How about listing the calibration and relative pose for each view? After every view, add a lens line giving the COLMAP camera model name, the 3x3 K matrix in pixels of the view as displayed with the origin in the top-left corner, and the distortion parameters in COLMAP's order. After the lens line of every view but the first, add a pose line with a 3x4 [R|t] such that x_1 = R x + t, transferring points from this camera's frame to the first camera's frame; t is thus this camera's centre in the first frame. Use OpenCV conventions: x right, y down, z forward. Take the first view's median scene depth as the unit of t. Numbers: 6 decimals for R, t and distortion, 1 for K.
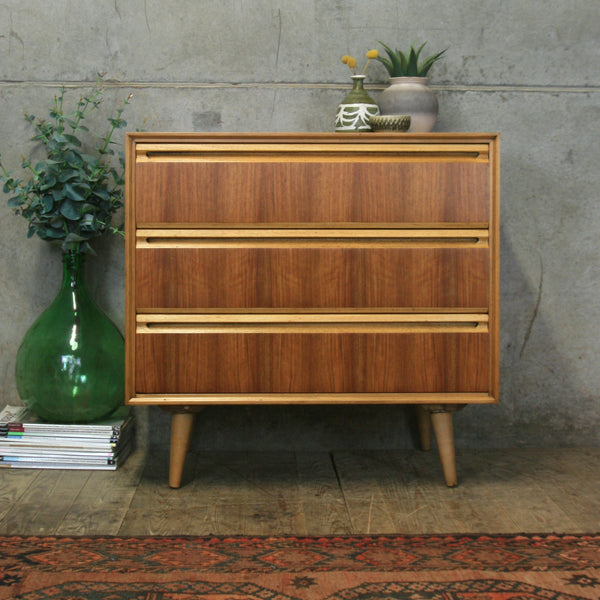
lens RADIAL K [[2121.2, 0, 246.0], [0, 2121.2, 298.0], [0, 0, 1]] dist [-0.225563, 0.450704]
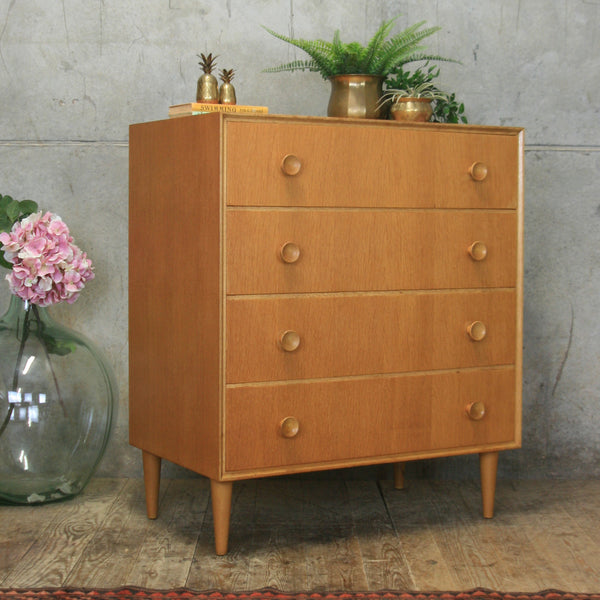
lens RADIAL K [[2272.9, 0, 300.4], [0, 2272.9, 363.9], [0, 0, 1]] dist [-0.204654, 0.326071]
pose [[0.999690, 0.003614, -0.024622, 0.029127], [-0.002972, 0.999656, 0.026050, -0.018375], [0.024708, -0.025969, 0.999357, -0.168062]]
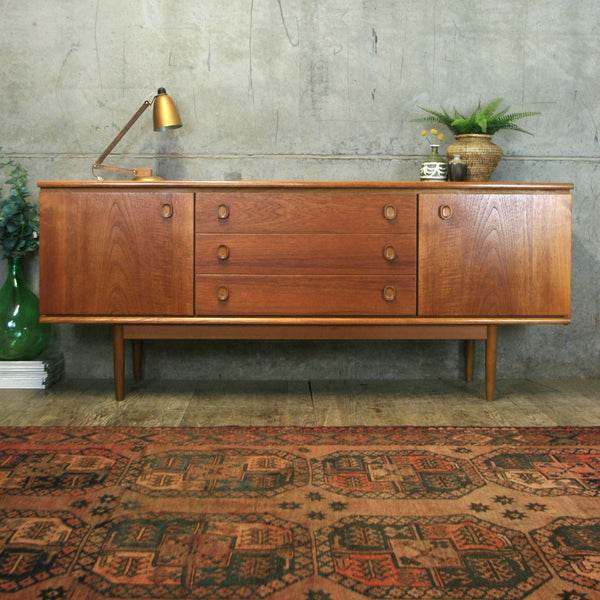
lens RADIAL K [[2121.2, 0, 246.0], [0, 2121.2, 298.0], [0, 0, 1]] dist [-0.225563, 0.450704]
pose [[0.999392, 0.000191, -0.034852, 0.048689], [0.000040, 0.999978, 0.006611, -0.001912], [0.034852, -0.006608, 0.999371, -0.633821]]
